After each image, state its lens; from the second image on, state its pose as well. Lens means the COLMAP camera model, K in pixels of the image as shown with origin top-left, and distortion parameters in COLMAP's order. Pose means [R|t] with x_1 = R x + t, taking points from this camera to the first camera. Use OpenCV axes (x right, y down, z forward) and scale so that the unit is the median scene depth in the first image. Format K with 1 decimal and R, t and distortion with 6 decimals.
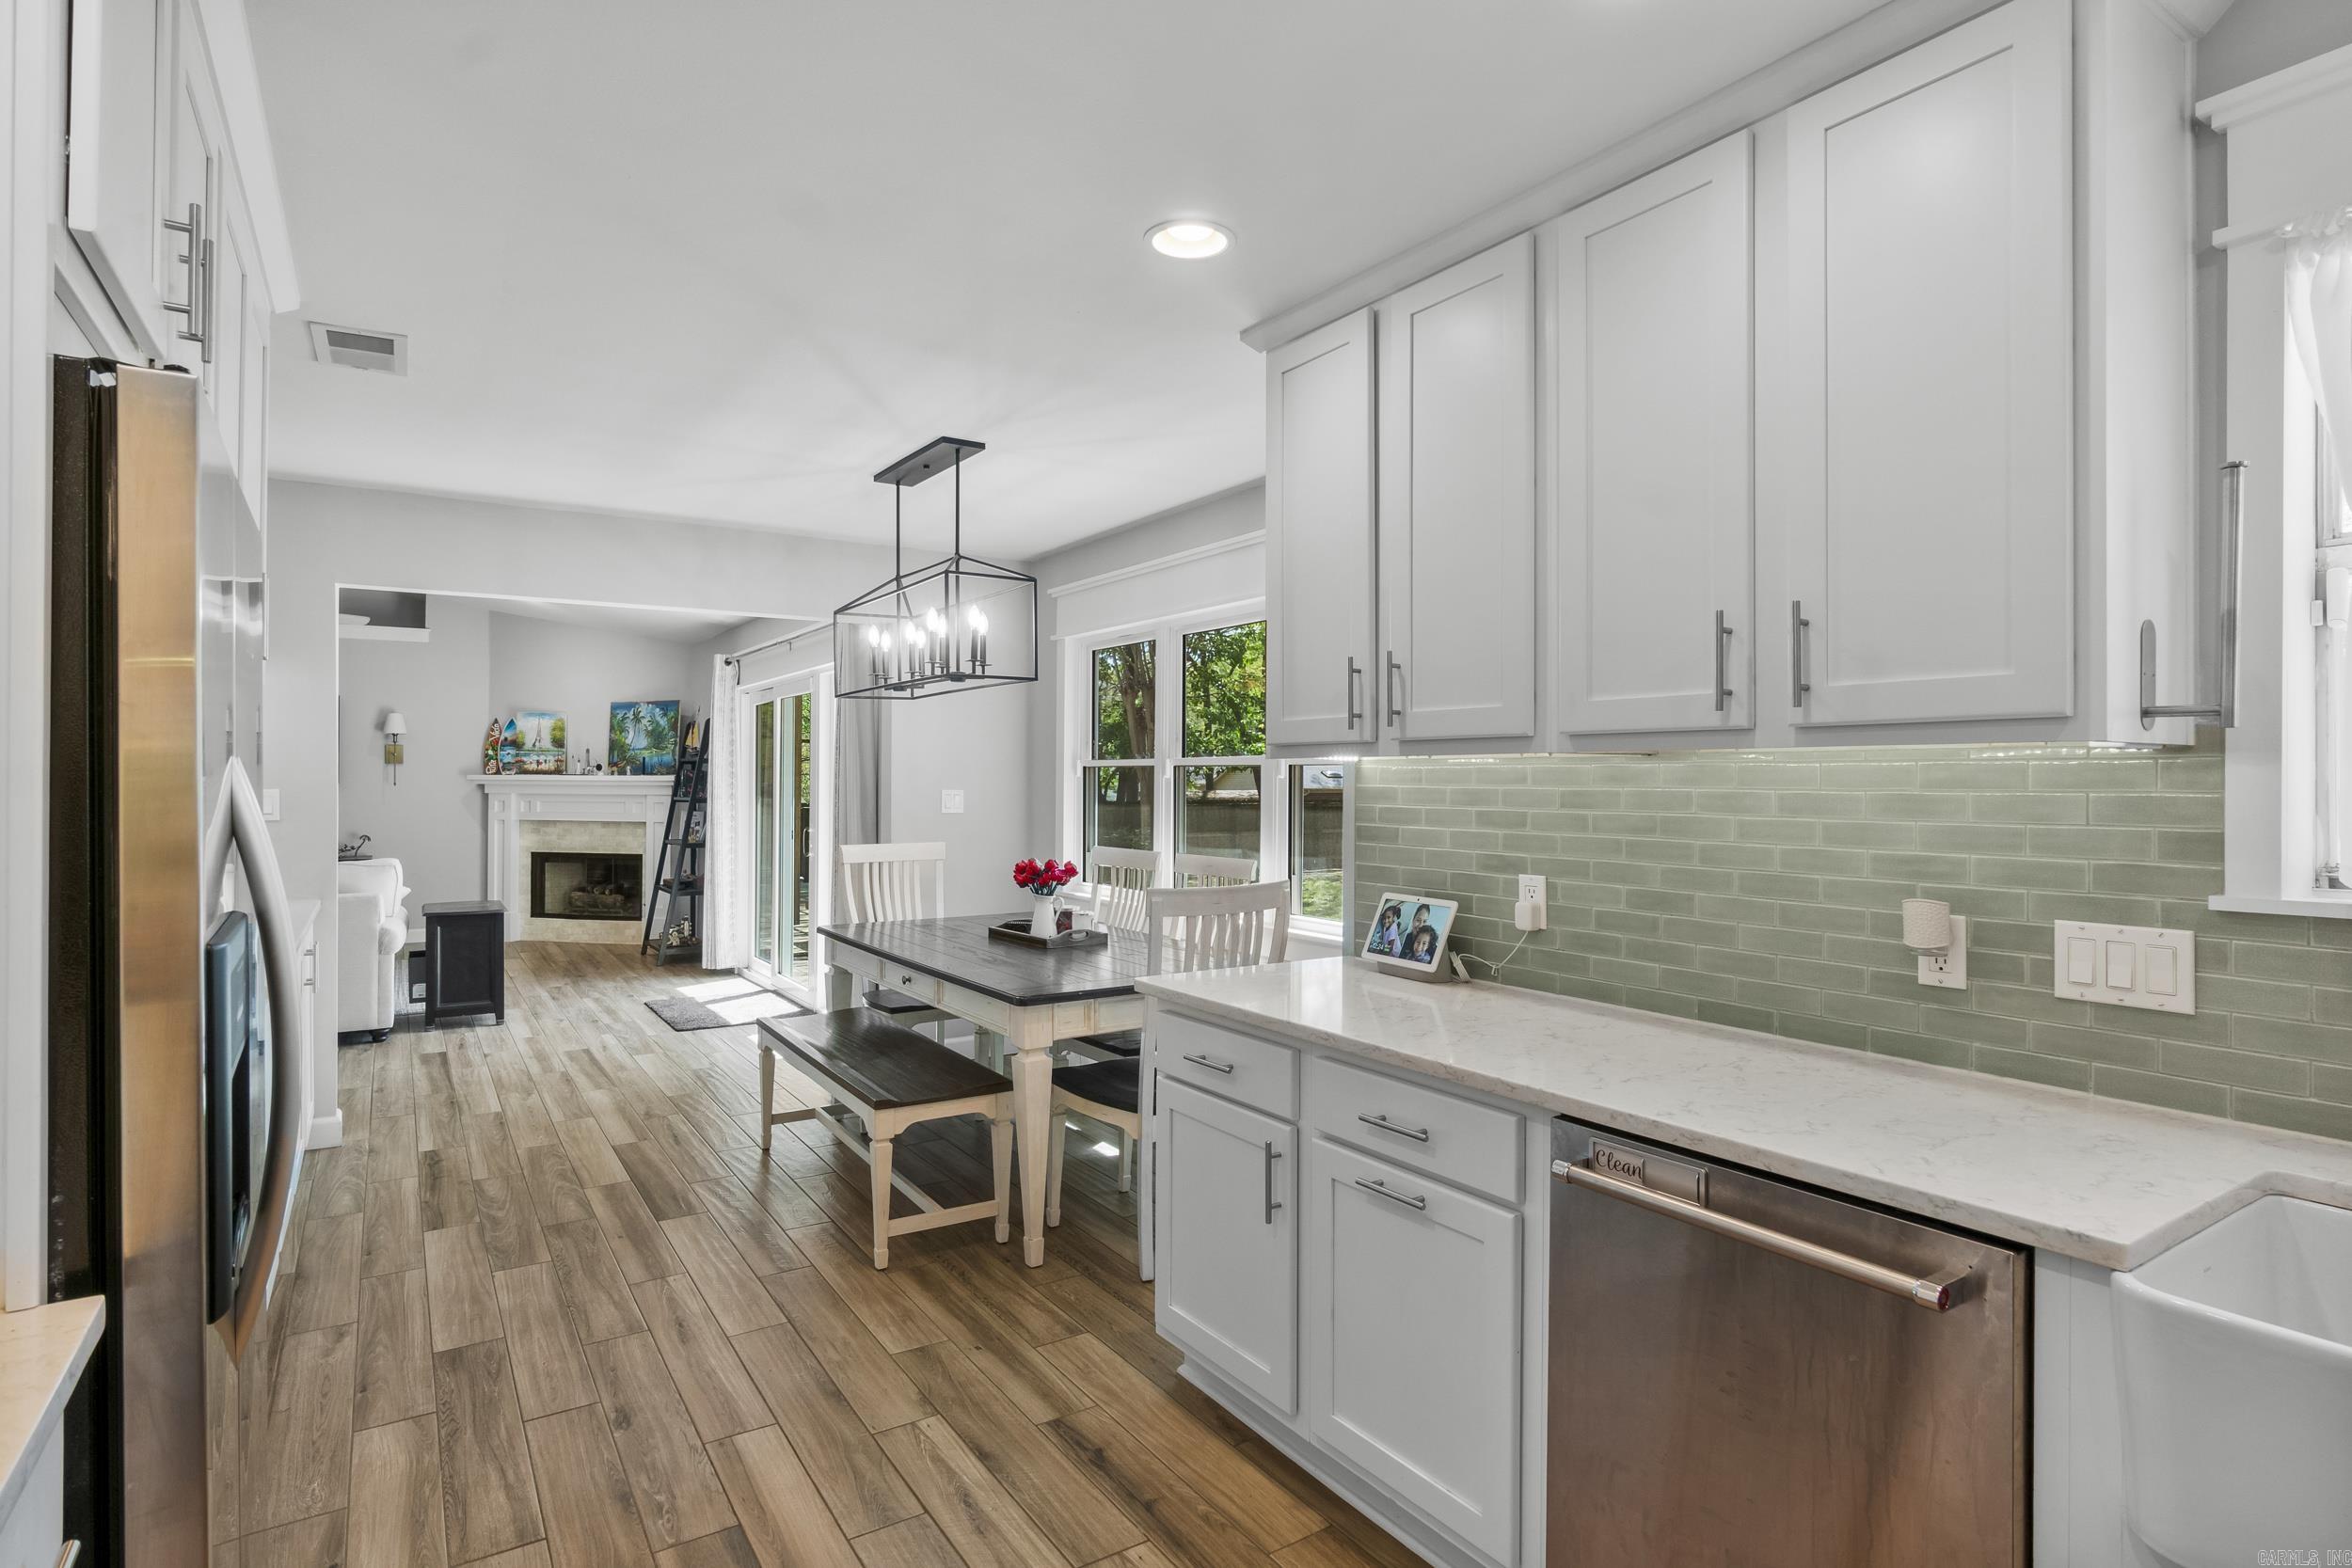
lens RADIAL K [[1205.2, 0, 1172.1], [0, 1205.2, 773.1], [0, 0, 1]] dist [-0.010865, 0.003608]
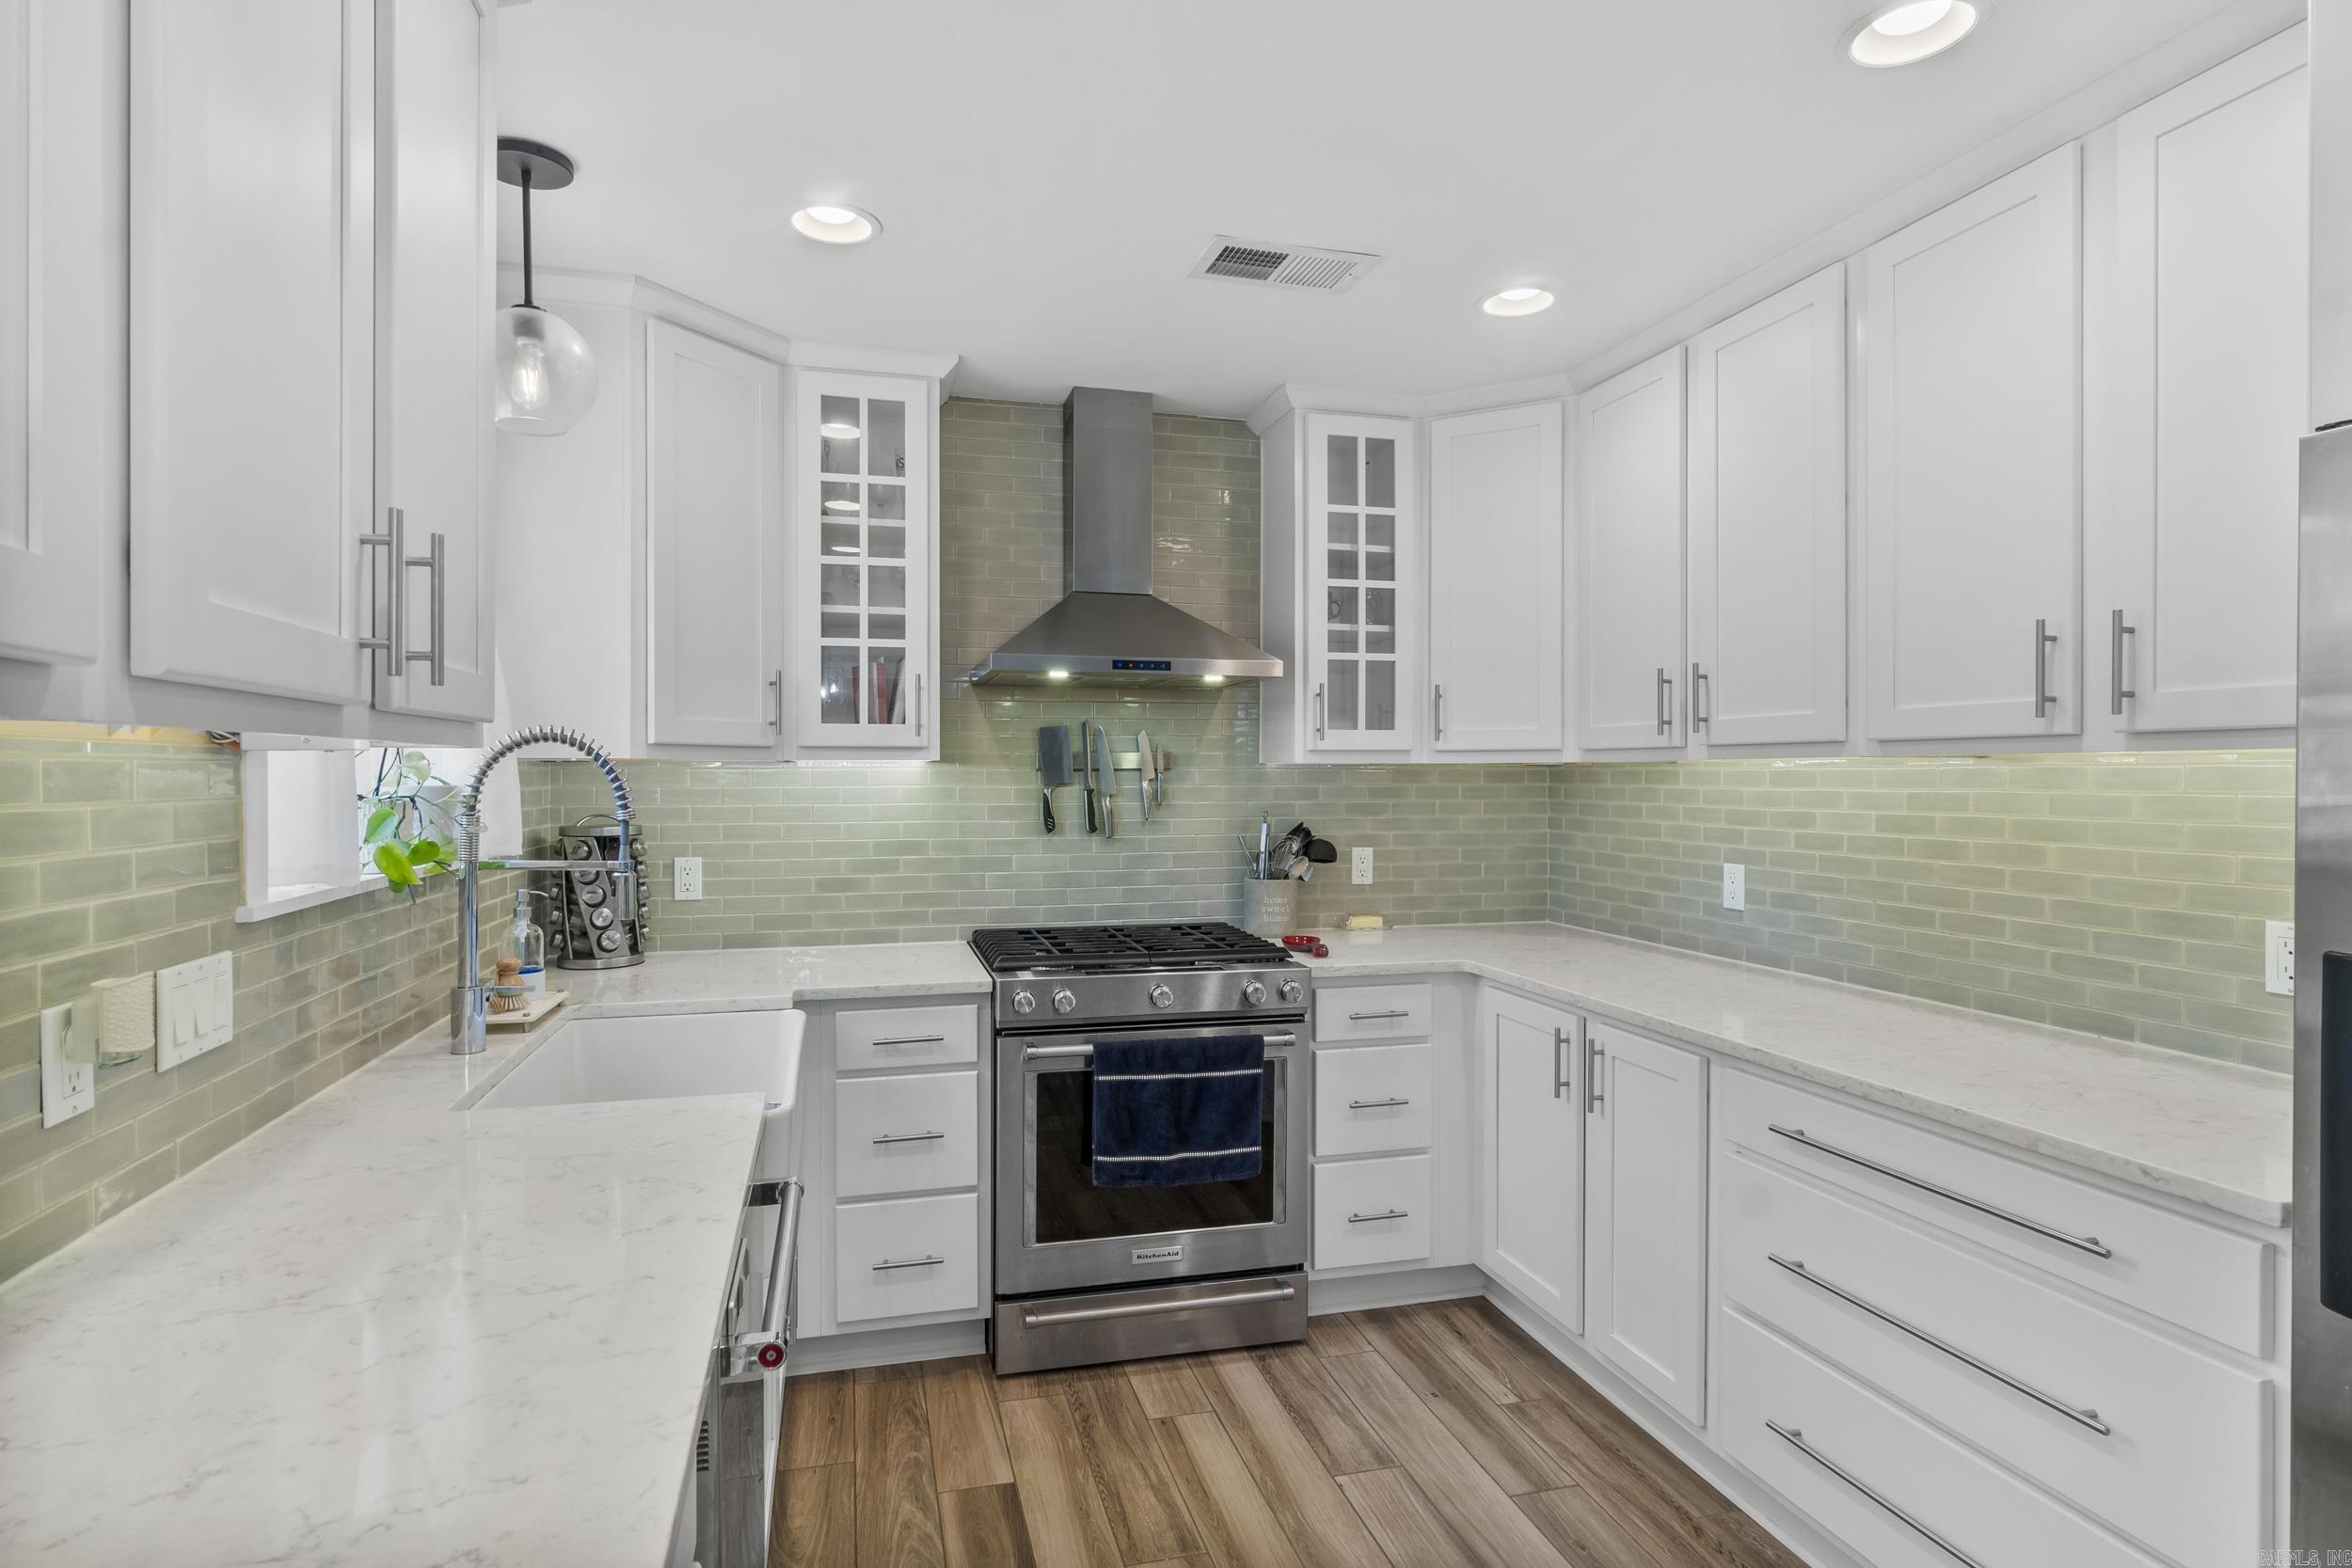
lens RADIAL K [[1205.2, 0, 1161.9], [0, 1205.2, 782.2], [0, 0, 1]] dist [-0.010865, 0.003608]
pose [[-0.948200, -0.006150, 0.317615, -0.047428], [-0.005770, 0.999981, 0.002135, -0.001006], [-0.317622, 0.000192, -0.948217, 0.695185]]
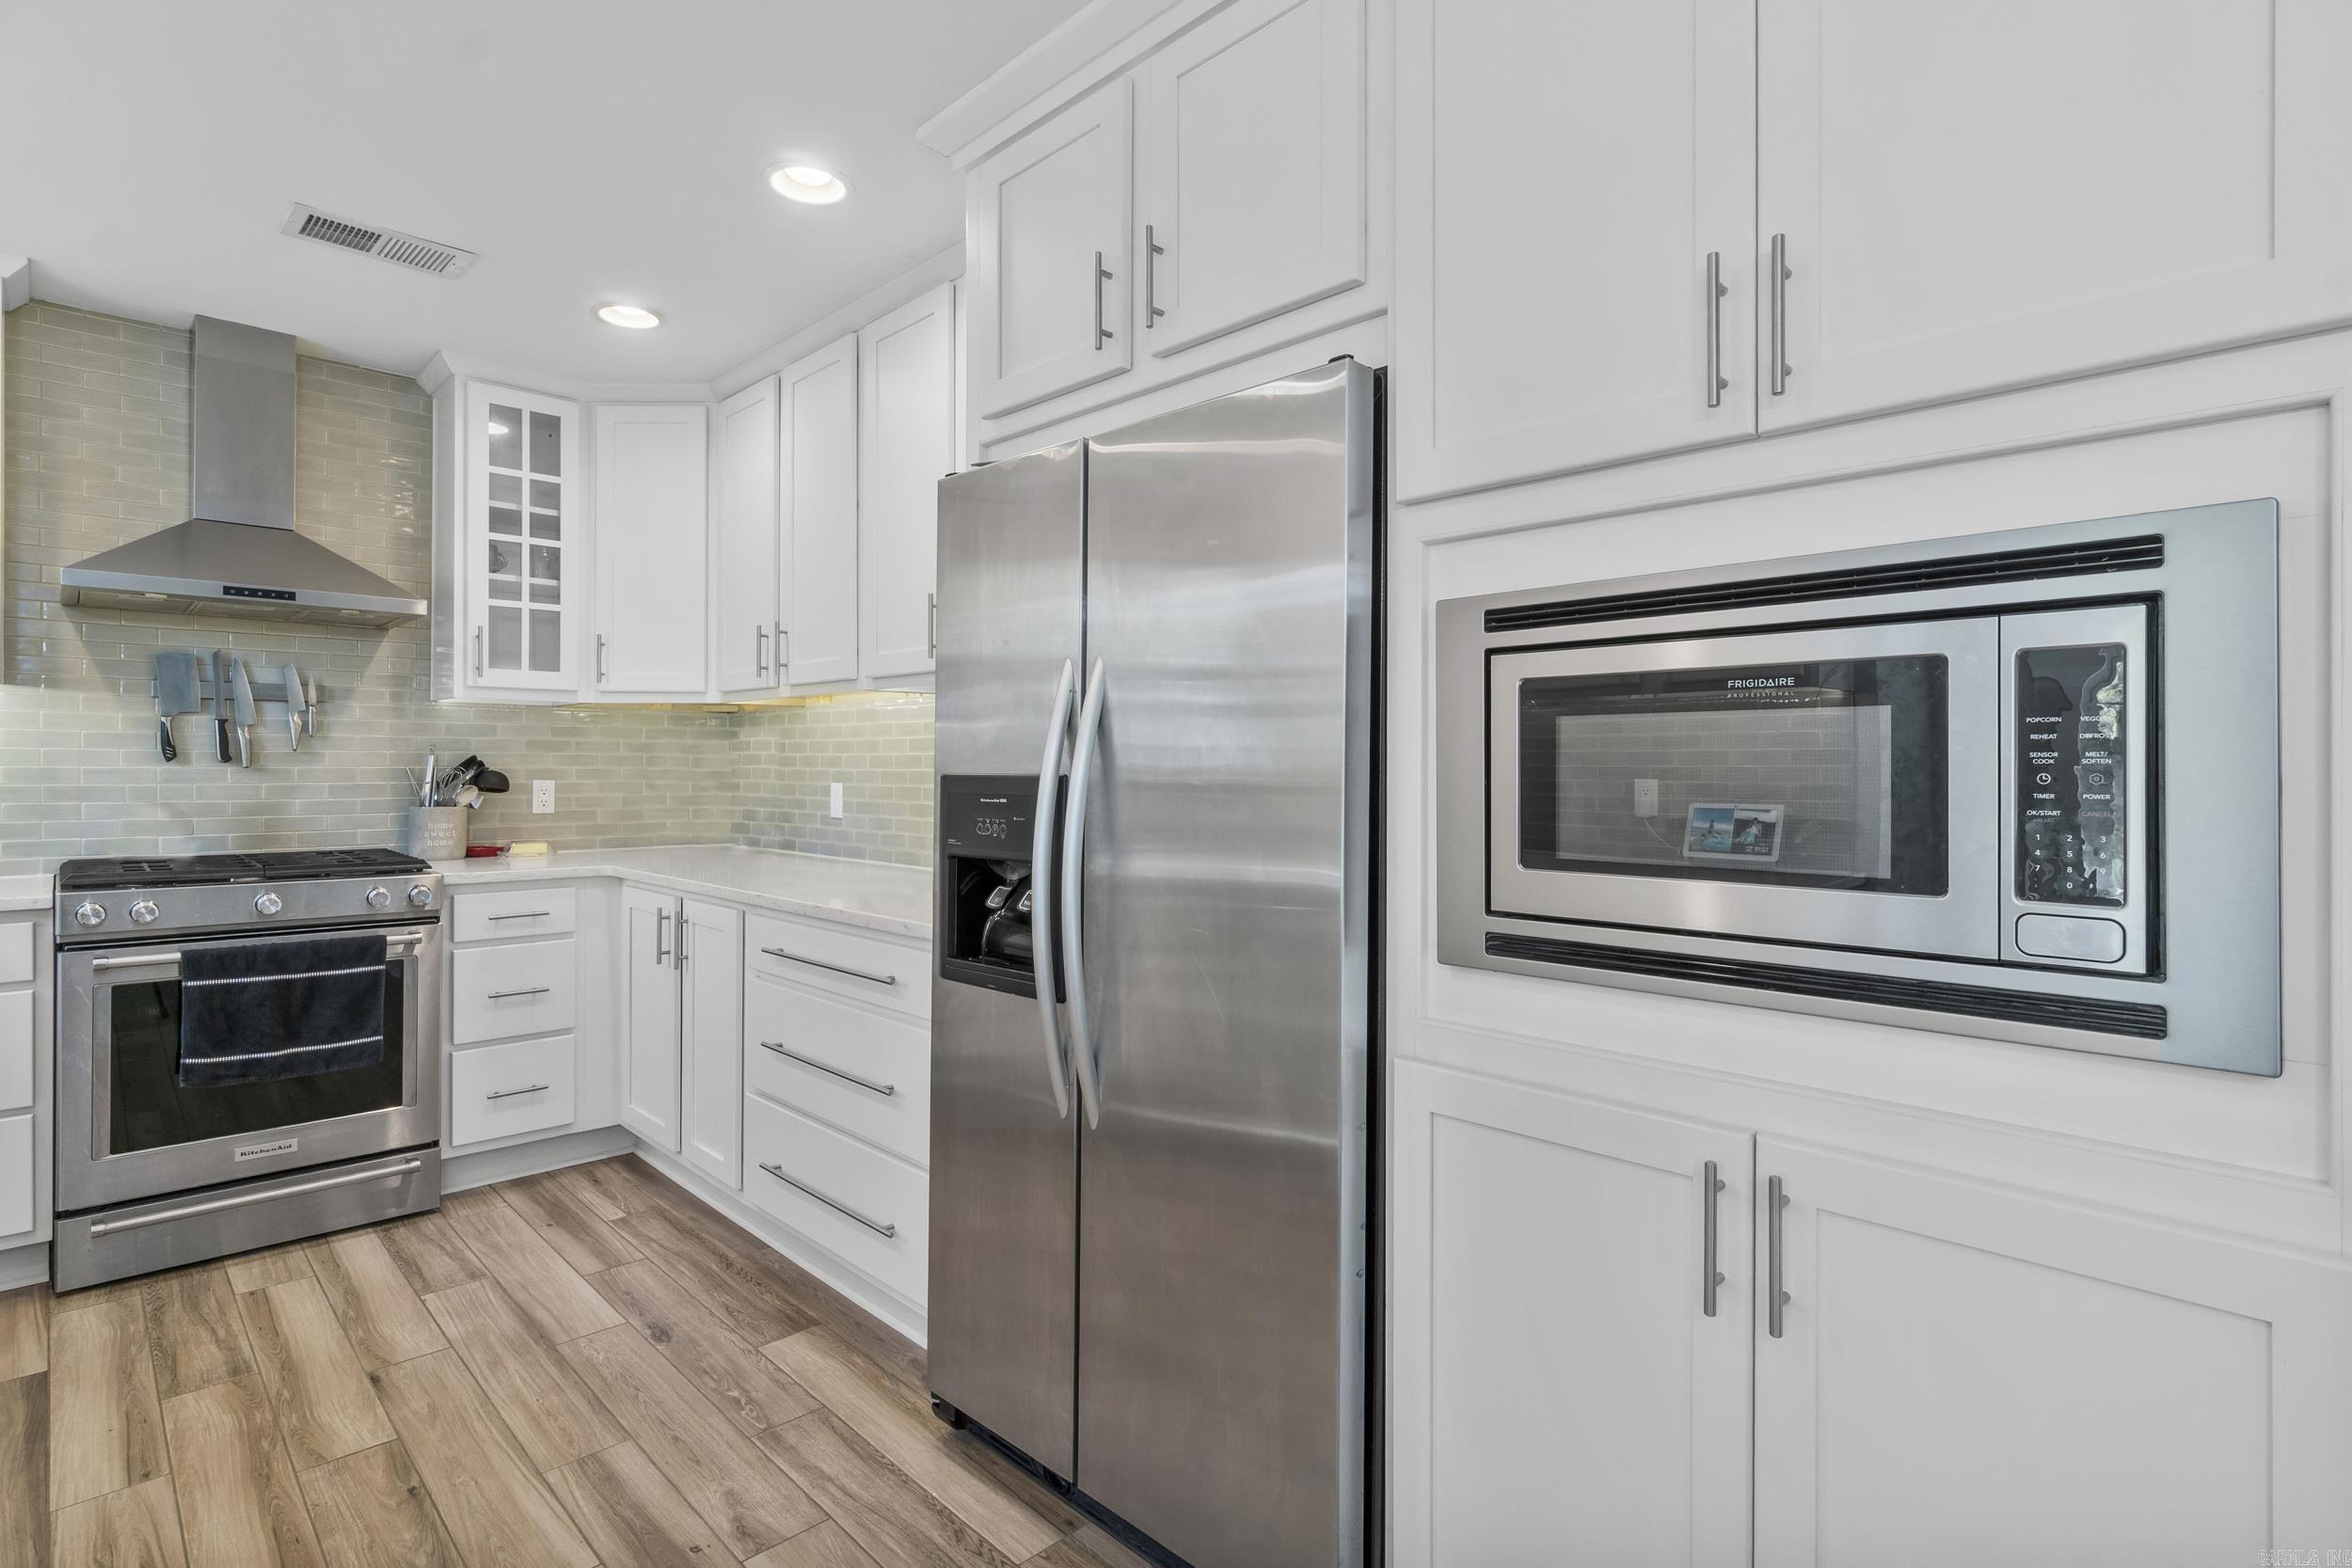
lens RADIAL K [[1143.5, 0, 1163.6], [0, 1143.5, 768.9], [0, 0, 1]] dist [-0.003420, 0.000210]
pose [[-0.980794, -0.008083, -0.194880, -0.236197], [-0.007572, 0.999966, -0.003368, 0.041373], [0.194901, -0.001828, -0.980821, 0.835194]]
